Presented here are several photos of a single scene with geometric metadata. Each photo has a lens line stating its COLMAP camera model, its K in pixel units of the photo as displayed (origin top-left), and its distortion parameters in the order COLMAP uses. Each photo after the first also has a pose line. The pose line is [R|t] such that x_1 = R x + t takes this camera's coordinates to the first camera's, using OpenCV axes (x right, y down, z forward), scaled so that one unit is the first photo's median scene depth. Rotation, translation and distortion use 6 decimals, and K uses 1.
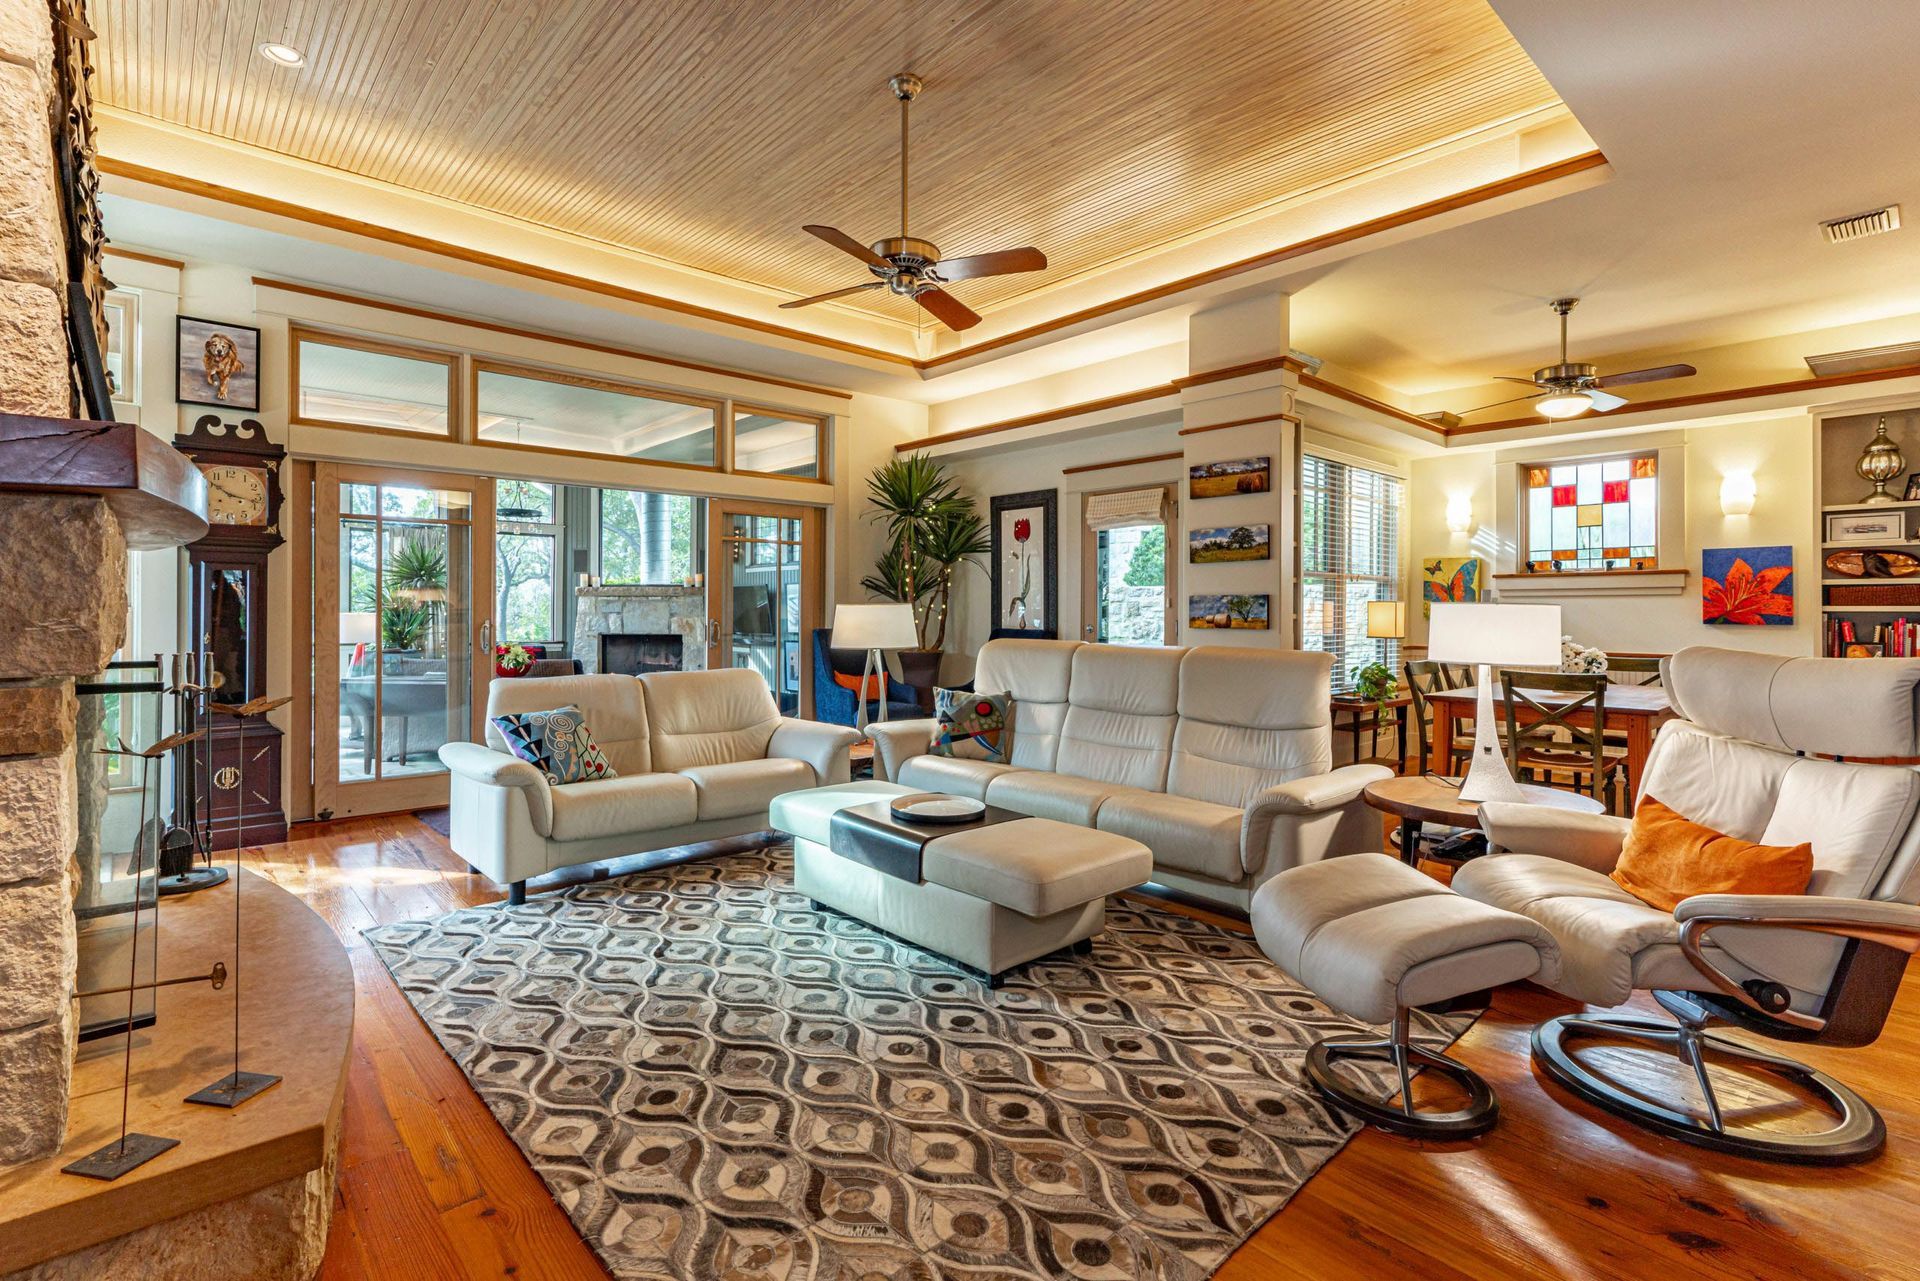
lens RADIAL K [[891.8, 0, 892.7], [0, 891.8, 598.3], [0, 0, 1]] dist [-0.005743, -0.000046]
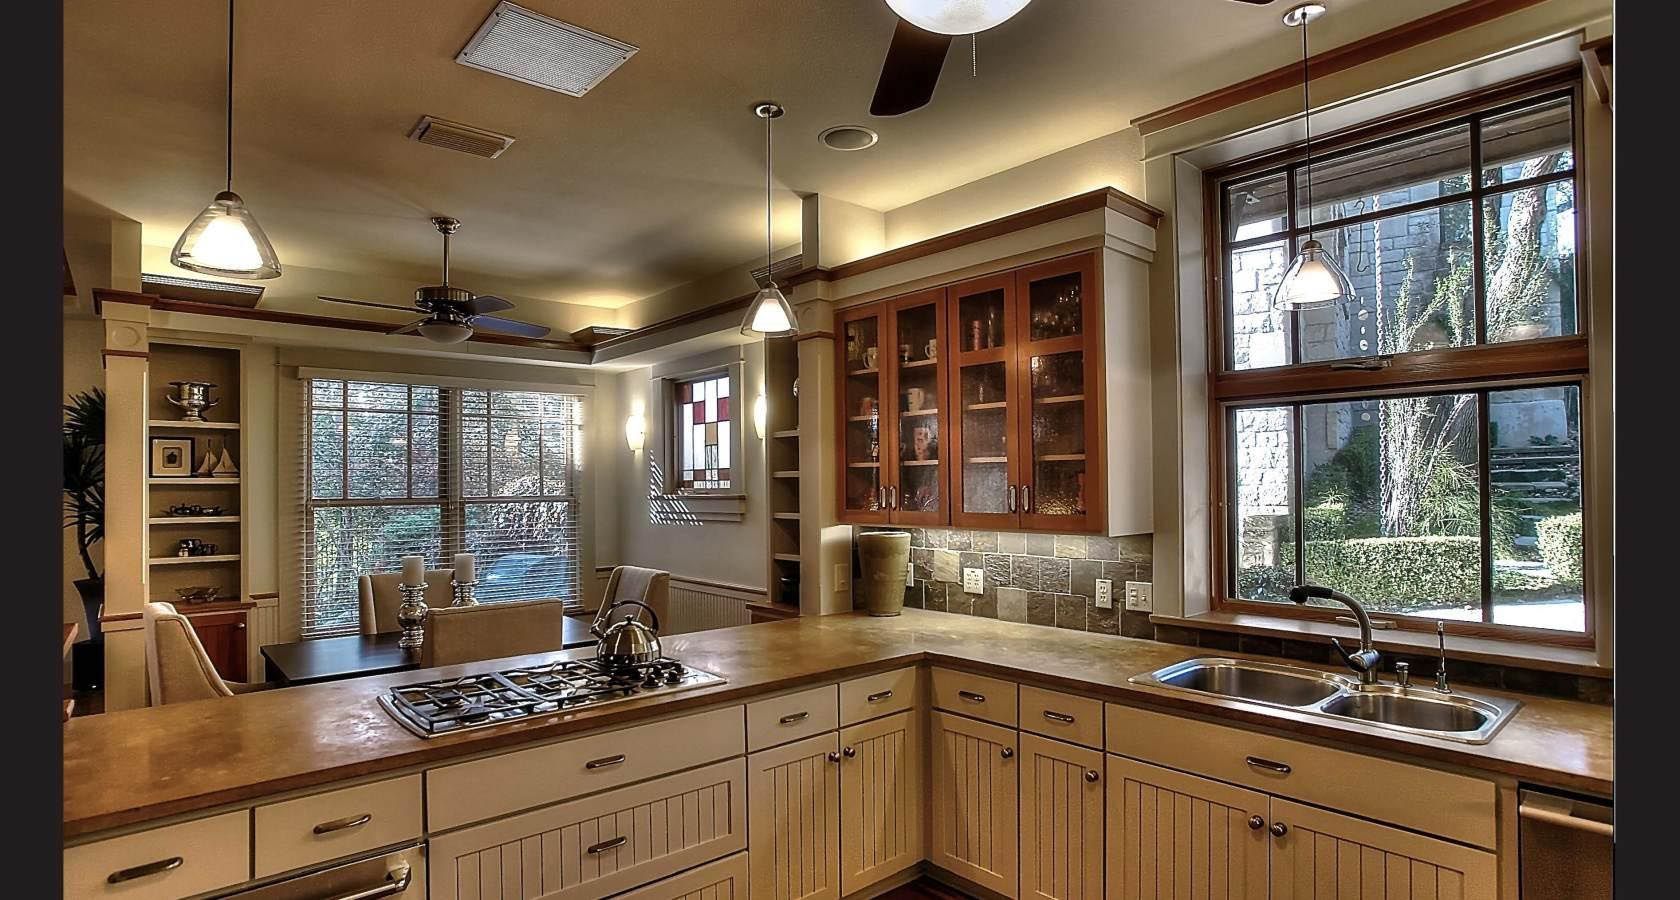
lens RADIAL K [[849.6, 0, 829.4], [0, 849.6, 452.0], [0, 0, 1]] dist [-0.001654, 0.001407]
pose [[0.999923, -0.011345, -0.005025, 0.936637], [0.011198, 0.999532, -0.028480, -0.048166], [0.005346, 0.028421, 0.999582, 0.094552]]
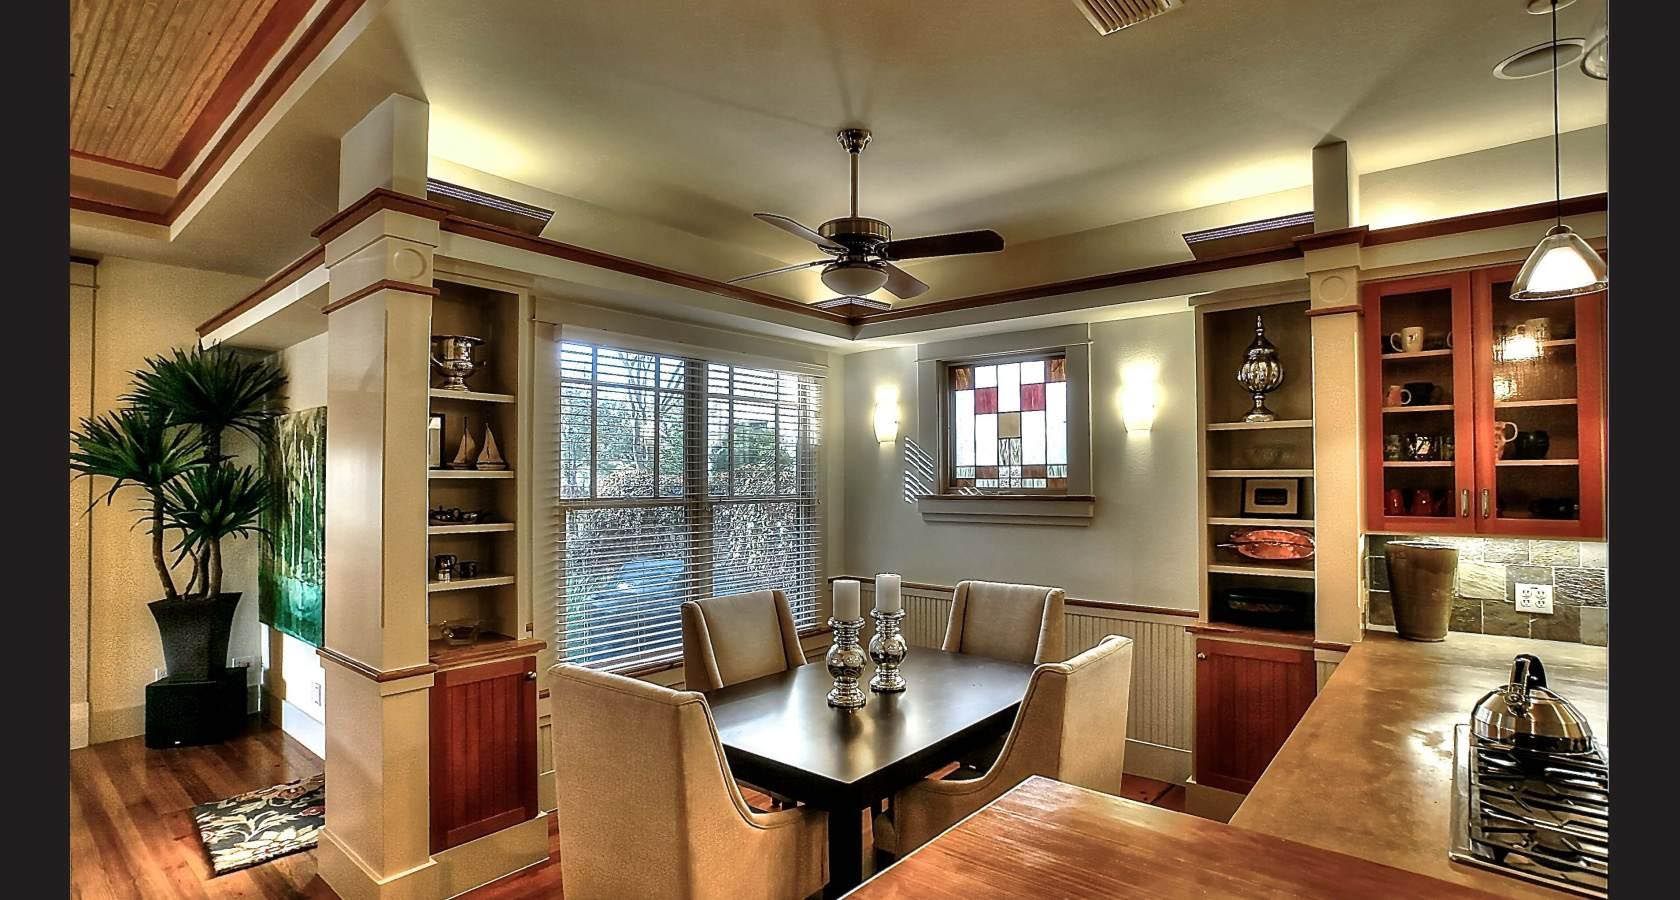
lens RADIAL K [[784.3, 0, 850.8], [0, 784.3, 458.5], [0, 0, 1]] dist [-0.020645, 0.005498]
pose [[0.981575, 0.002252, 0.191065, 0.511212], [0.000557, 0.999893, -0.014645, -0.052957], [-0.191078, 0.014482, 0.981468, 0.316818]]
